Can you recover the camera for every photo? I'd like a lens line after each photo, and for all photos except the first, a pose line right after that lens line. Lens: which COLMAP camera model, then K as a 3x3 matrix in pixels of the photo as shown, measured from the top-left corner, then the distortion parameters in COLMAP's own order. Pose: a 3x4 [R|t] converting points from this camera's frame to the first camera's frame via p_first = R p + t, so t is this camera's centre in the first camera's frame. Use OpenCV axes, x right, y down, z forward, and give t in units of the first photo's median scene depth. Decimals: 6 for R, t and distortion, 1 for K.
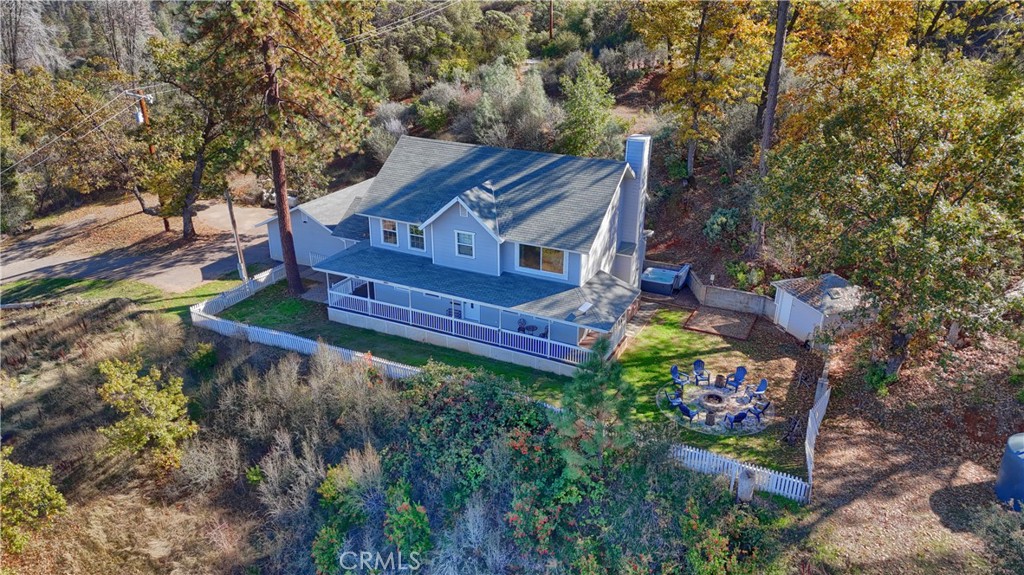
lens RADIAL K [[713.4, 0, 512.1], [0, 713.4, 287.0], [0, 0, 1]] dist [0.021355, -0.001019]
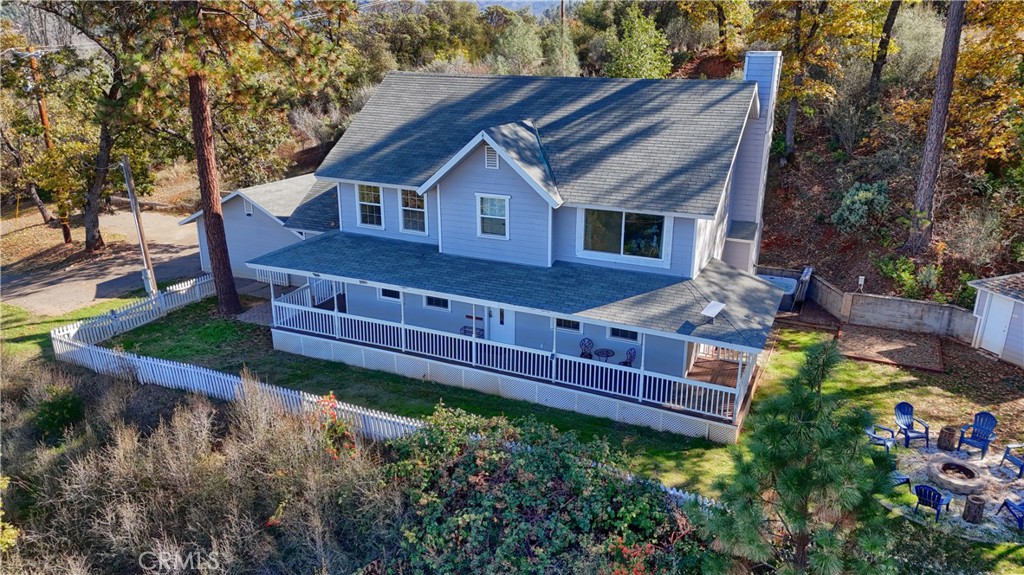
lens RADIAL K [[713.4, 0, 512.1], [0, 713.4, 287.0], [0, 0, 1]] dist [0.021355, -0.001019]
pose [[0.999740, -0.006988, 0.021693, -0.061451], [0.008849, 0.996178, -0.086896, 0.052107], [-0.021003, 0.087065, 0.995981, 0.382344]]
